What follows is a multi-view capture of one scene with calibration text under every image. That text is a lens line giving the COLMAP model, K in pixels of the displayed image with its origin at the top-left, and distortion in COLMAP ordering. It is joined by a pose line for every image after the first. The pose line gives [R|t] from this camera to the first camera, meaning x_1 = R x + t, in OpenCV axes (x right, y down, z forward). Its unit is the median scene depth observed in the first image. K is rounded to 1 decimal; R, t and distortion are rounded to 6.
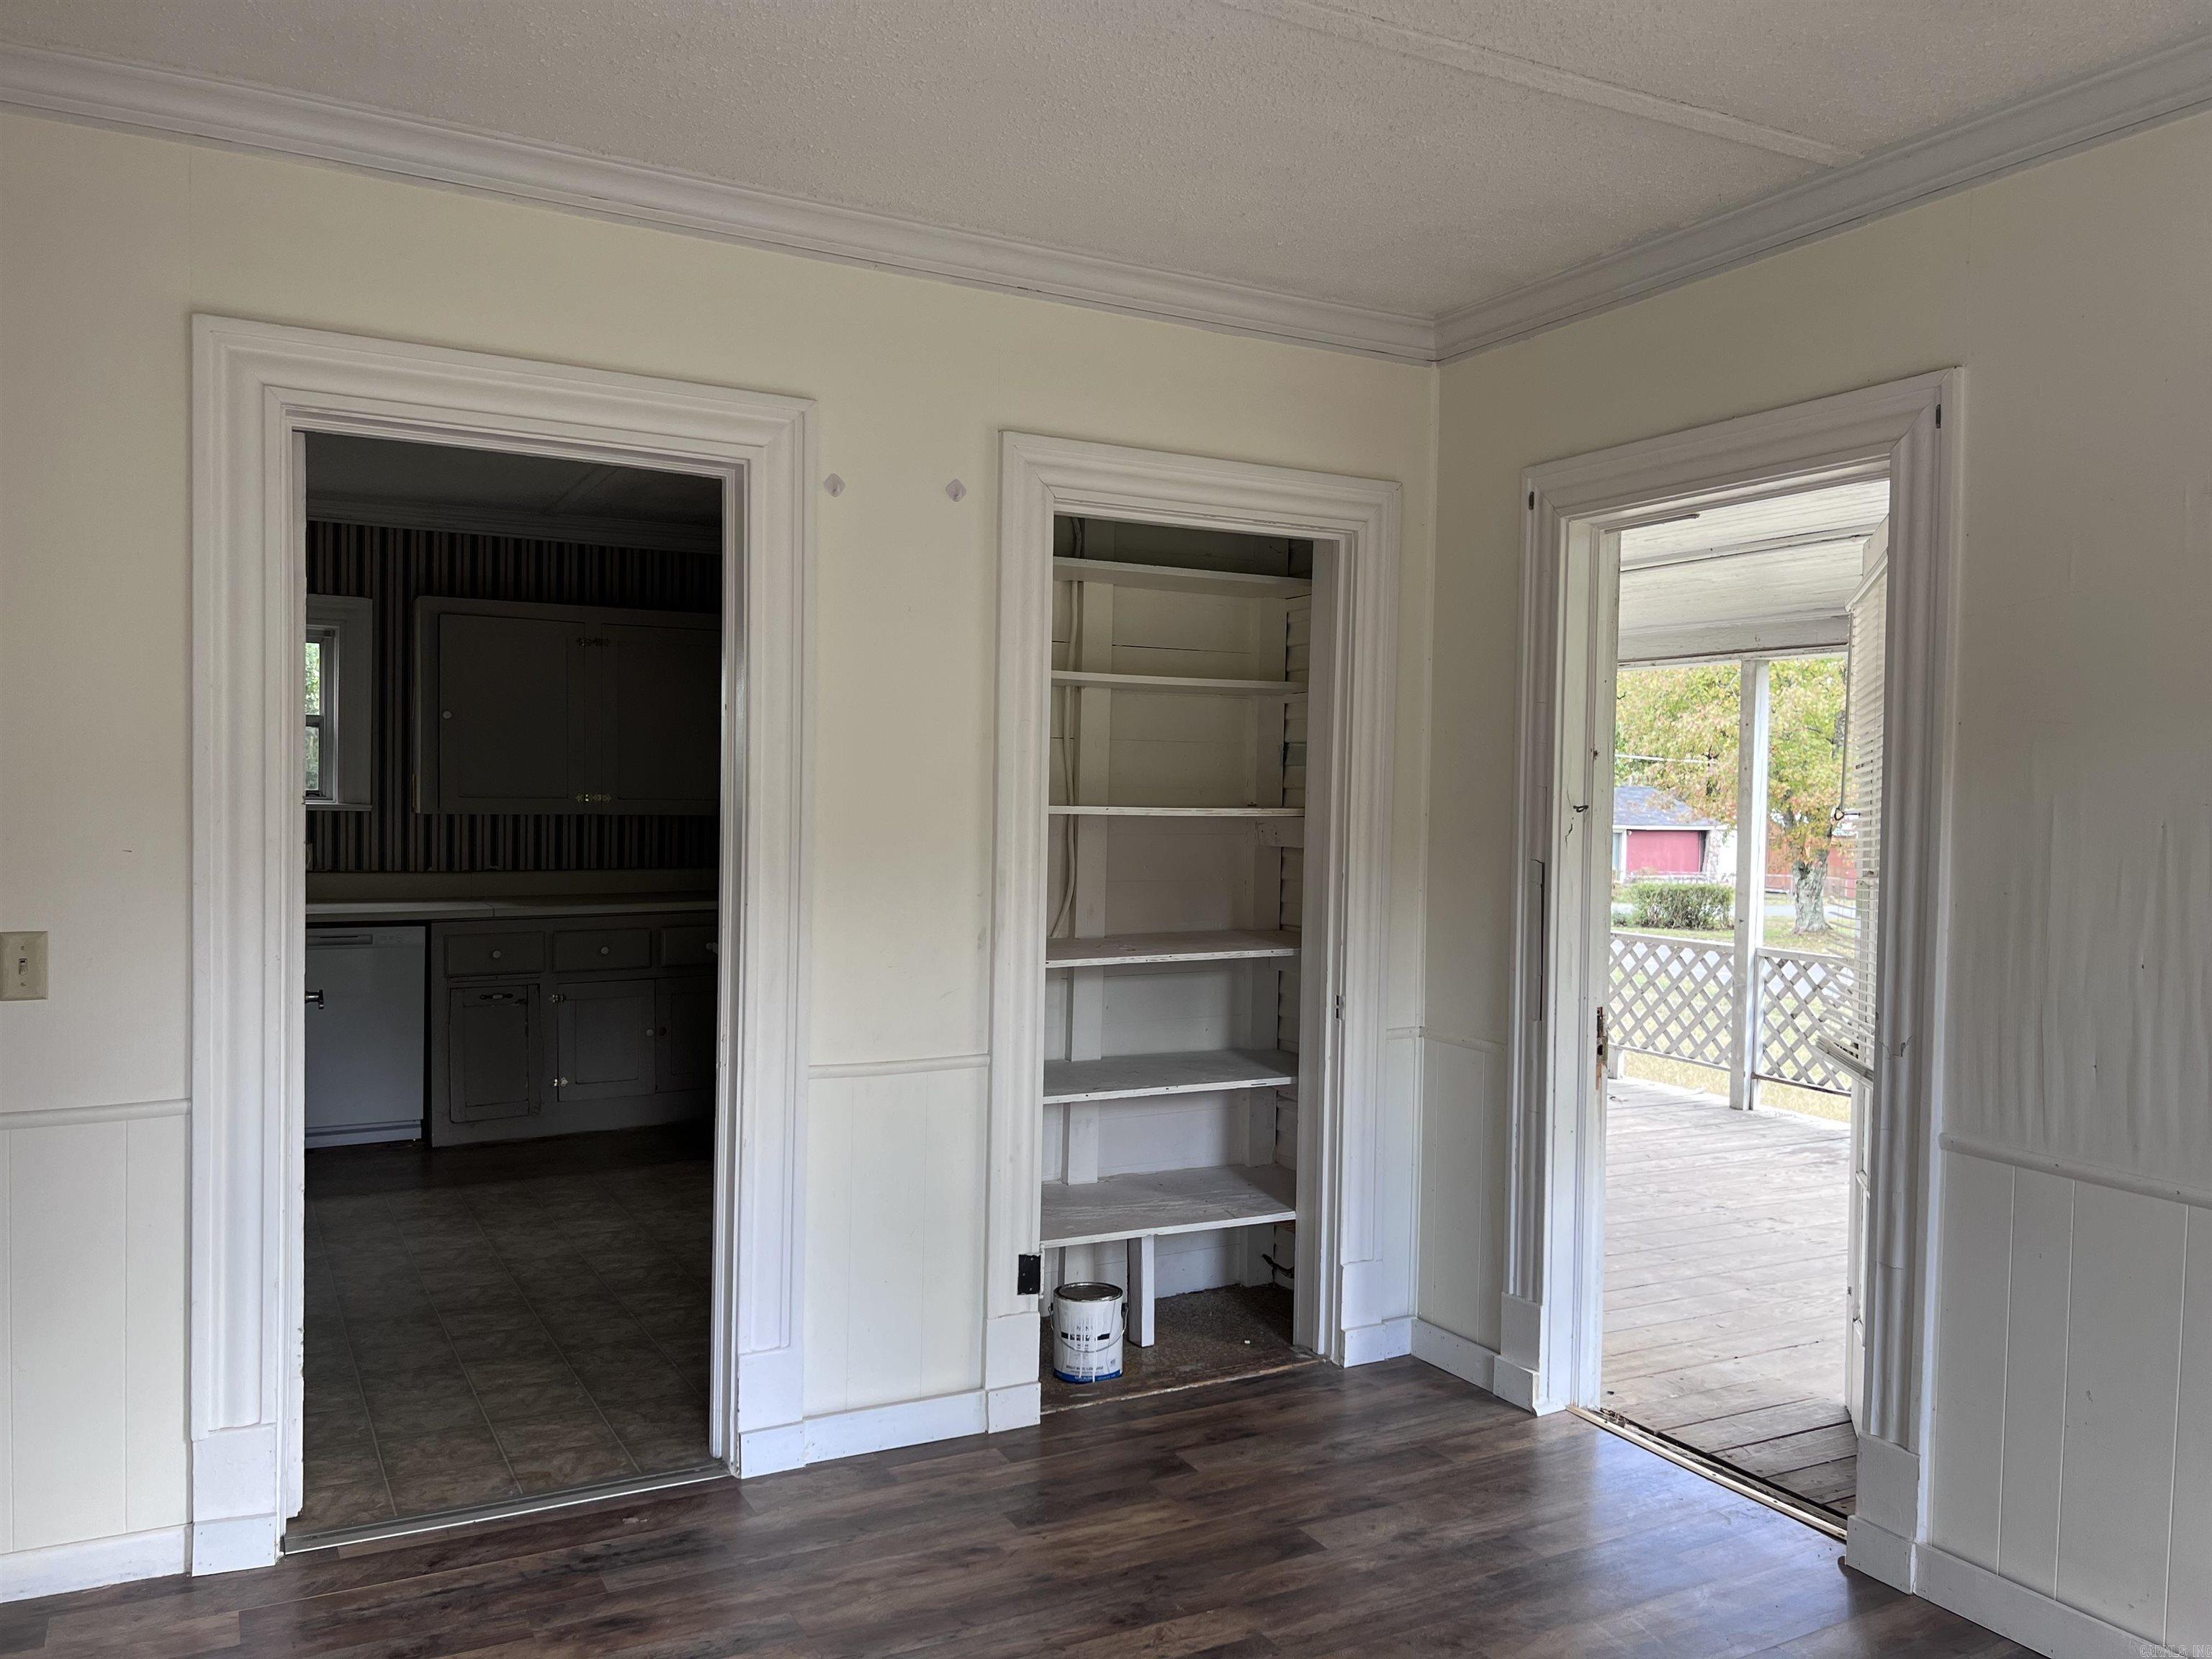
lens RADIAL K [[1673.4, 0, 1100.4], [0, 1673.4, 842.6], [0, 0, 1]] dist [0.061201, -0.071681]
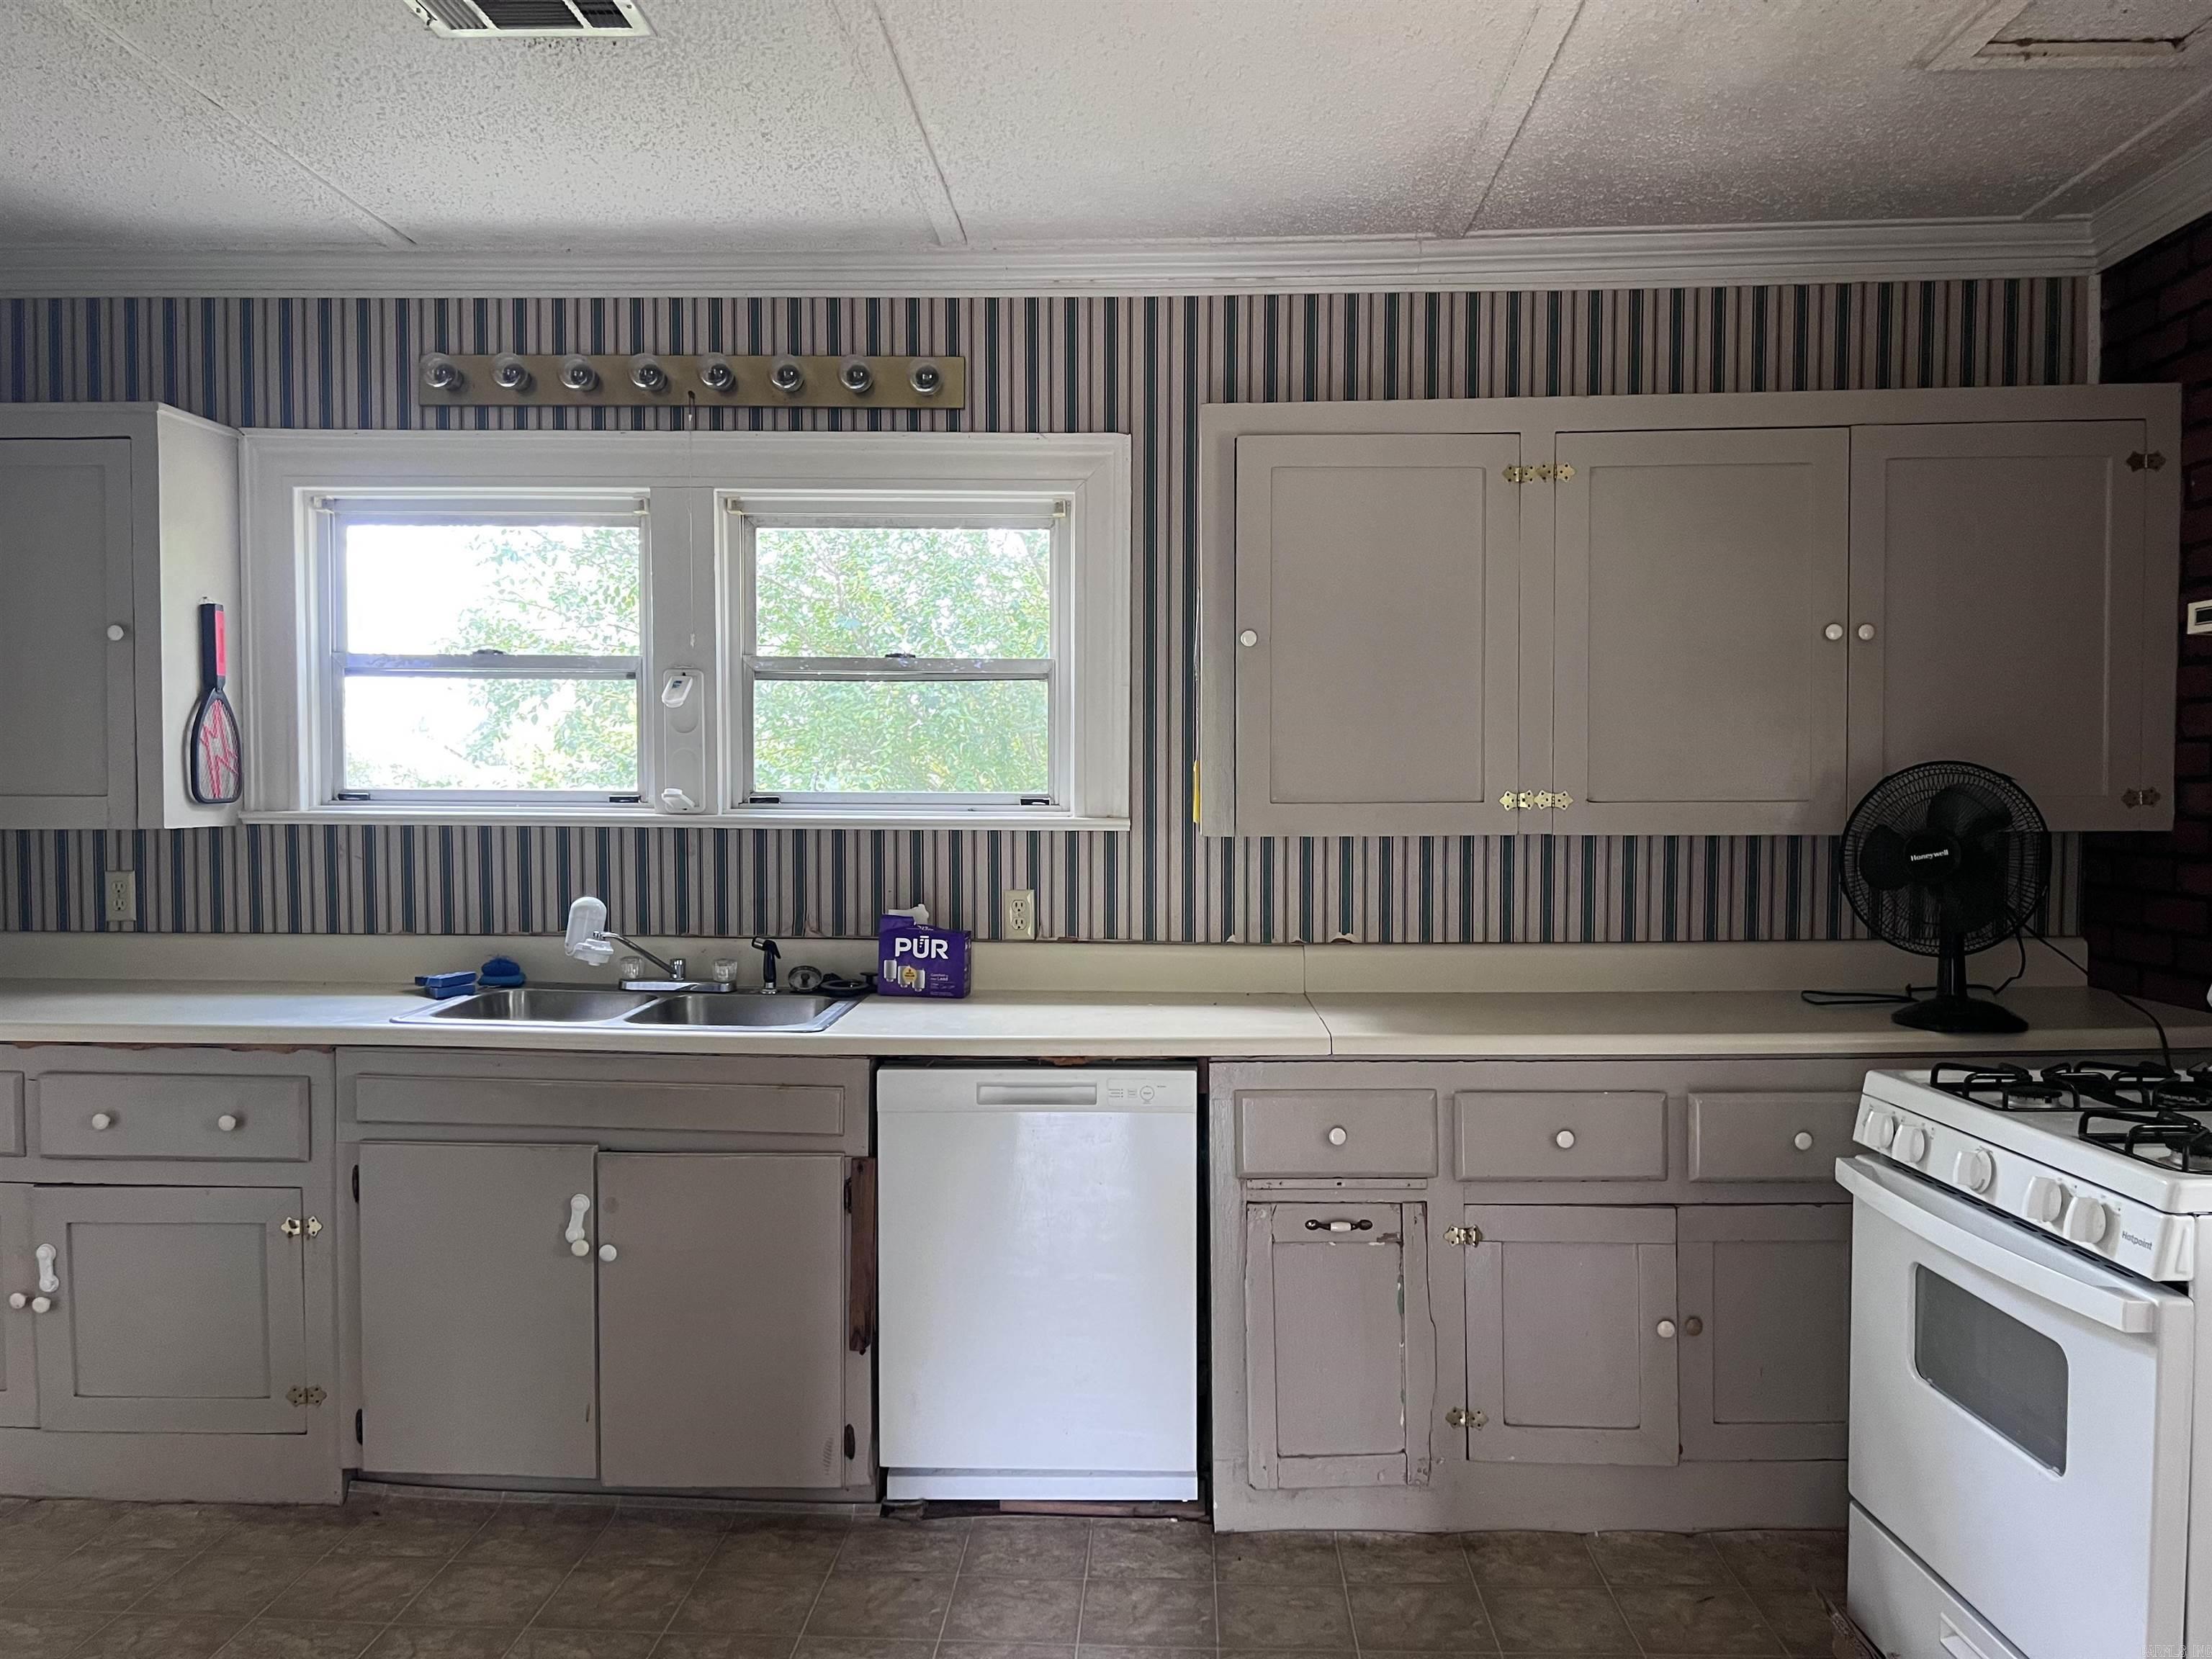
lens RADIAL K [[1673.4, 0, 1112.7], [0, 1673.4, 822.1], [0, 0, 1]] dist [0.061201, -0.071681]
pose [[0.867019, -0.005846, -0.498241, -0.170150], [-0.003417, 0.999838, -0.017678, -0.012013], [0.498264, 0.017029, 0.866858, 0.533932]]
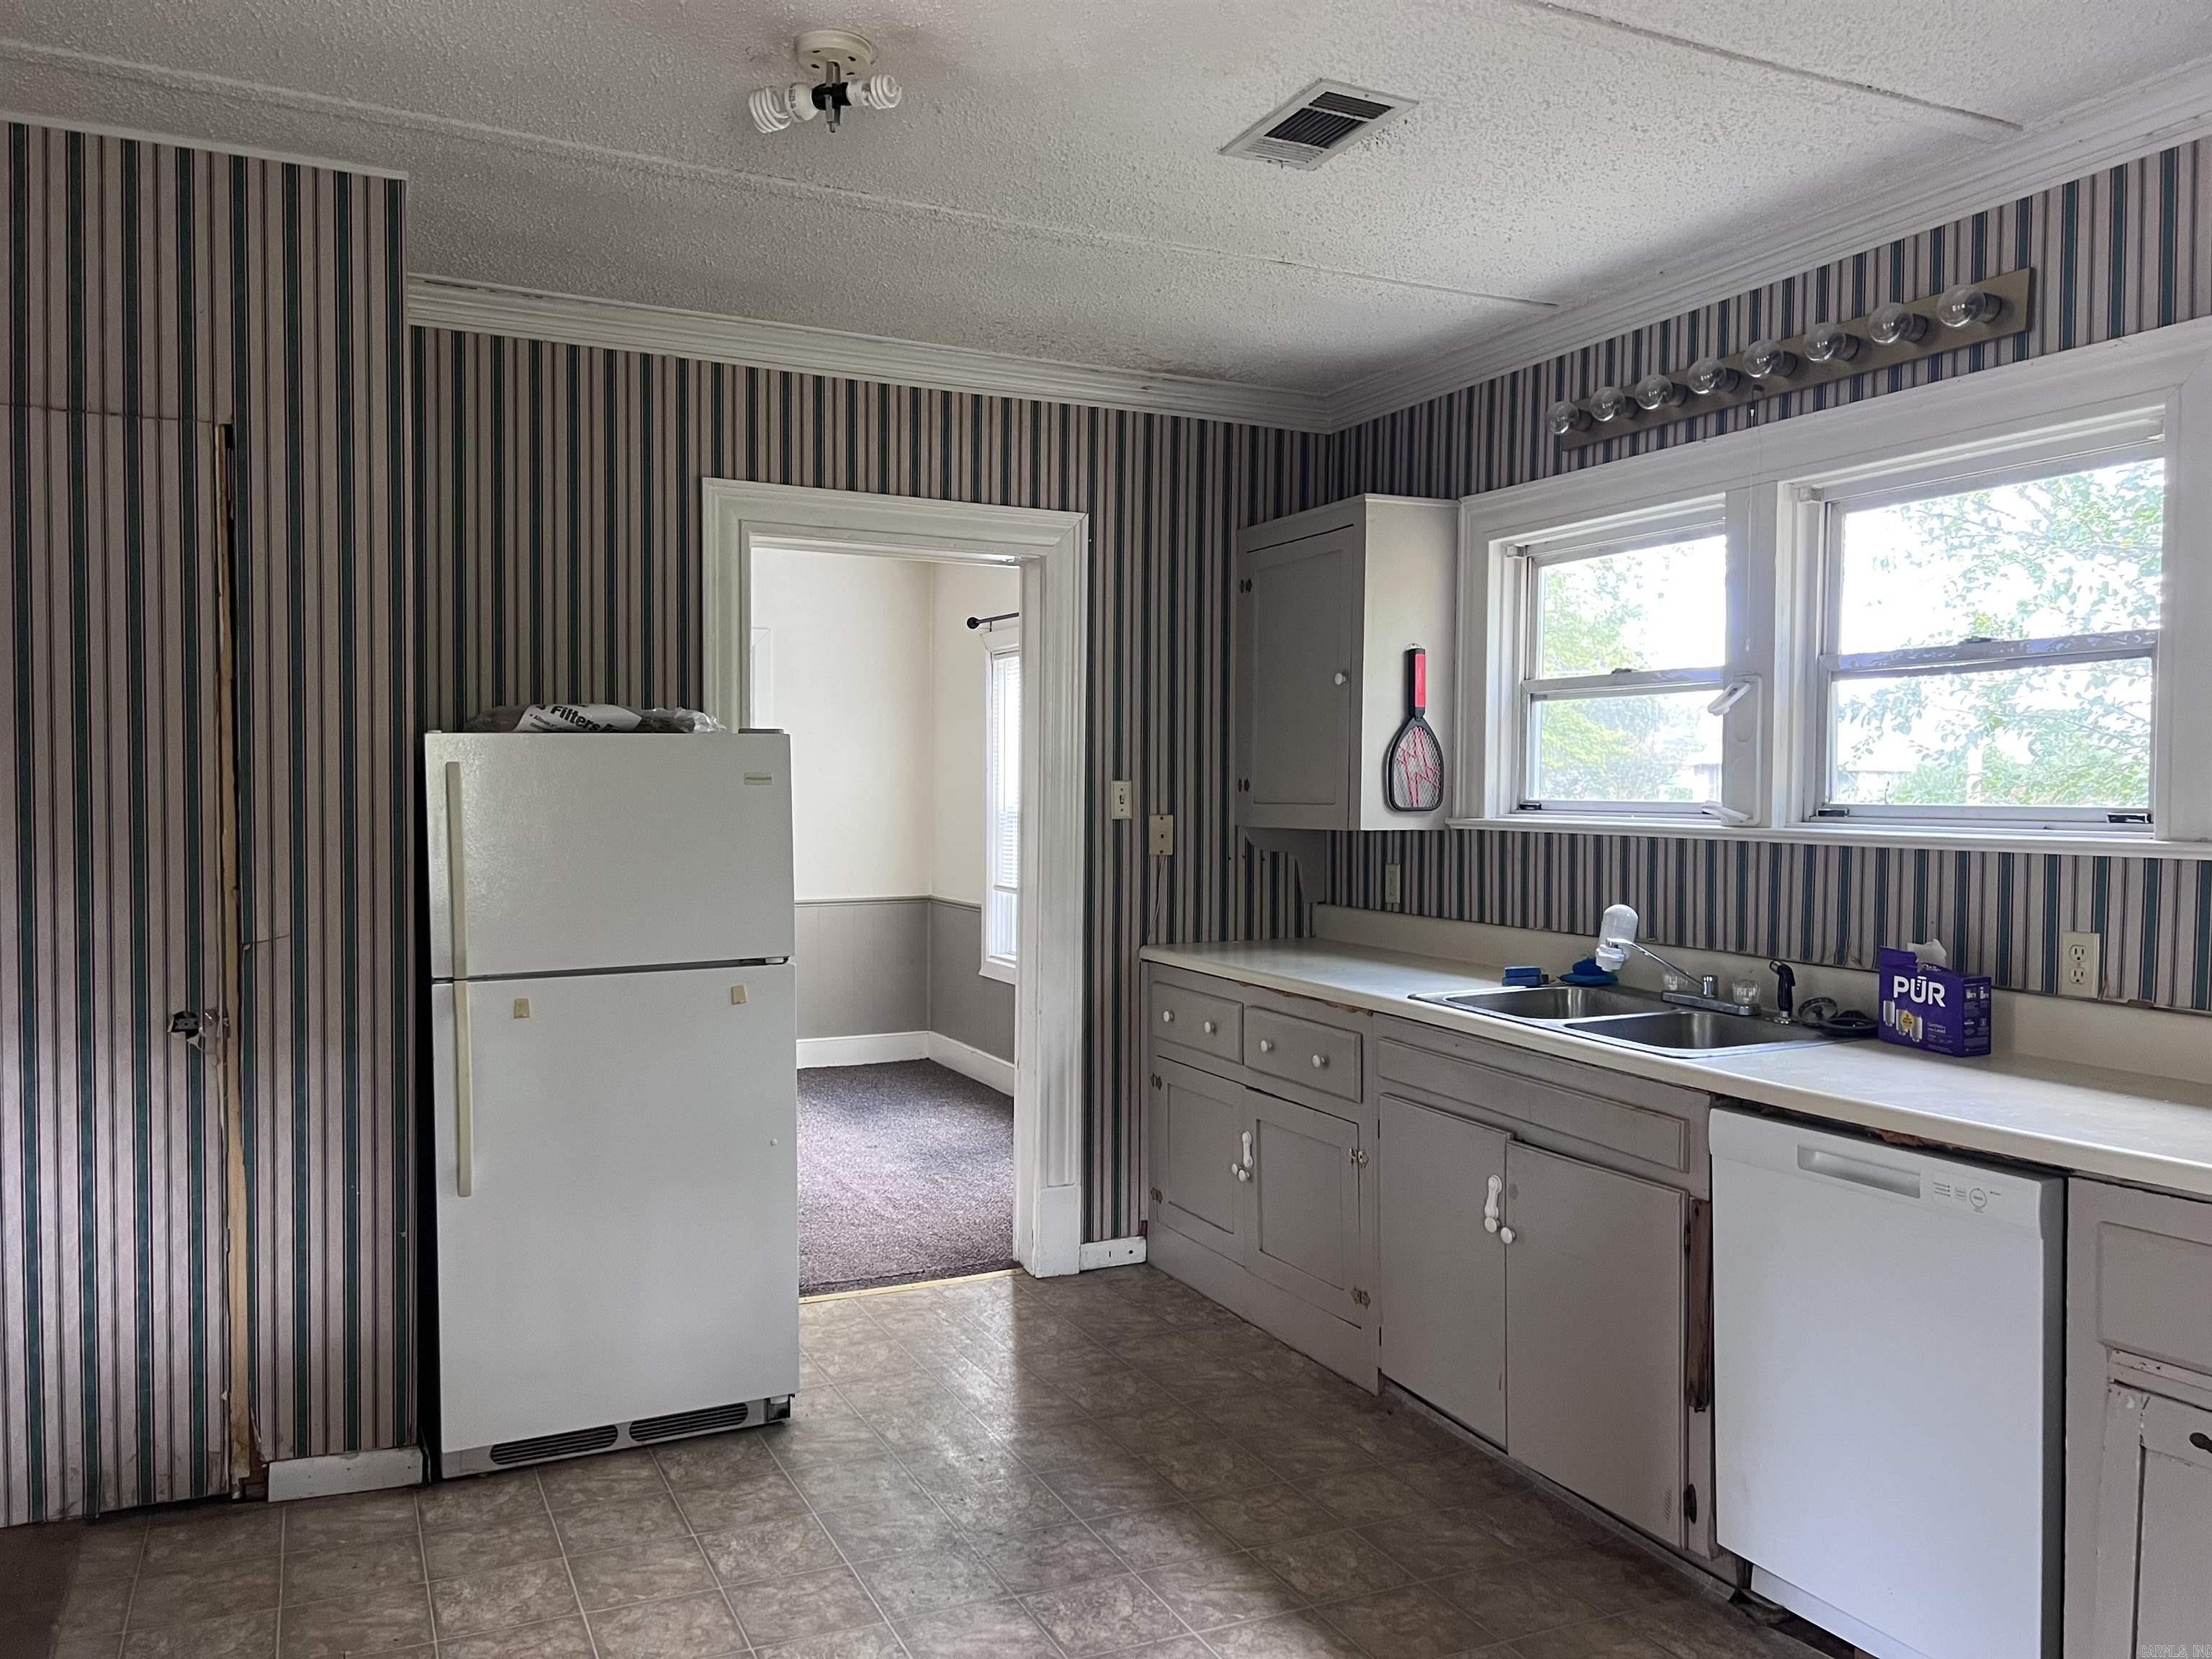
lens RADIAL K [[1673.4, 0, 1113.8], [0, 1673.4, 836.0], [0, 0, 1]] dist [0.061201, -0.071681]
pose [[-0.044112, 0.005659, -0.999011, -0.032401], [-0.043663, 0.999018, 0.007587, -0.016321], [0.998072, 0.043954, -0.043822, 0.761820]]
